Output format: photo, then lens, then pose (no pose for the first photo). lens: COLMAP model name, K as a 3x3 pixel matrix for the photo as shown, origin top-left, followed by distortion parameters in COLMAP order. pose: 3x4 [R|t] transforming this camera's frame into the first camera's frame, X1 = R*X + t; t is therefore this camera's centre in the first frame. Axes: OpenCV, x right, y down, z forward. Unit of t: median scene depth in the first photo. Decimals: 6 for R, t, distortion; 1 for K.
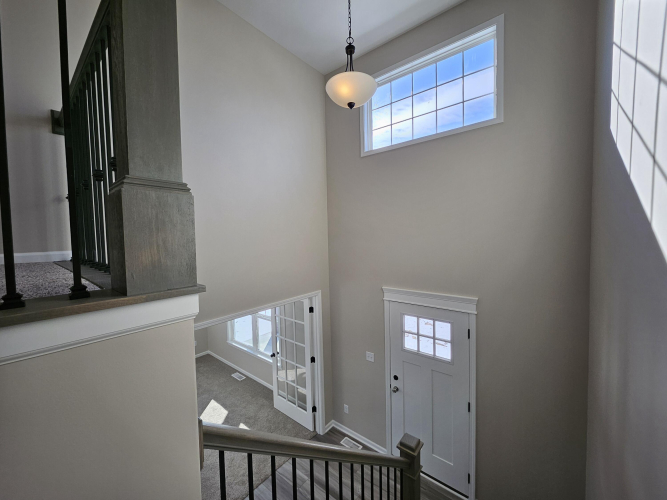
lens RADIAL K [[261.9, 0, 336.1], [0, 261.9, 245.9], [0, 0, 1]] dist [0.001648, -0.000241]
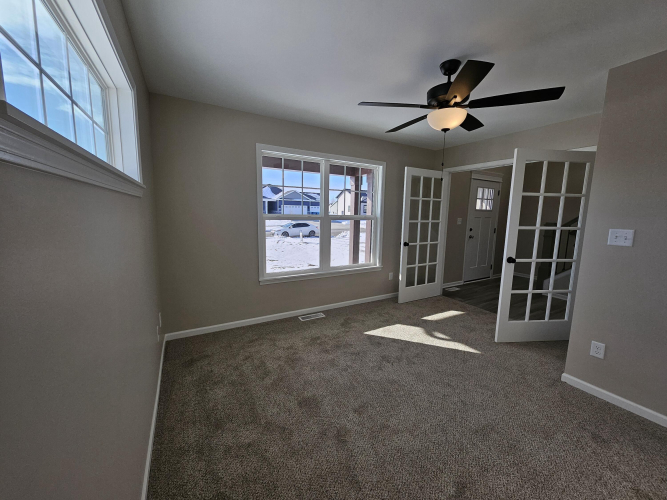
lens RADIAL K [[261.9, 0, 336.1], [0, 261.9, 245.9], [0, 0, 1]] dist [0.001648, -0.000241]
pose [[0.357434, -0.098868, 0.928691, -1.711809], [0.014887, 0.994858, 0.100182, 0.477777], [-0.933820, -0.021983, 0.357067, 1.326185]]
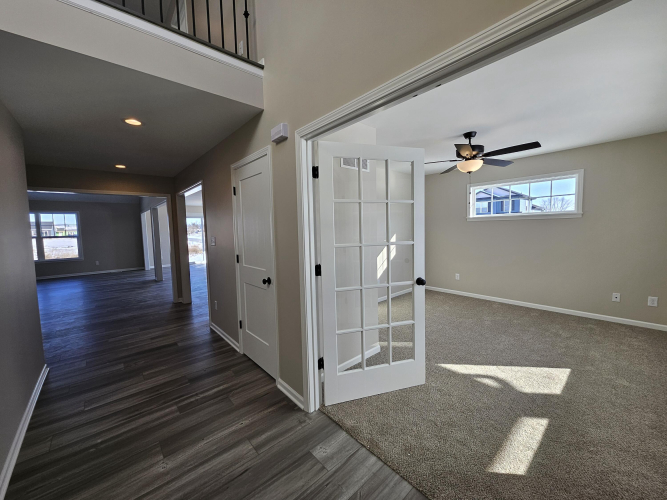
lens RADIAL K [[261.9, 0, 336.1], [0, 261.9, 245.9], [0, 0, 1]] dist [0.001648, -0.000241]
pose [[-0.152891, 0.095694, -0.983599, 0.184586], [-0.011191, 0.995069, 0.098550, 0.449367], [0.988180, 0.026075, -0.151066, 0.950694]]
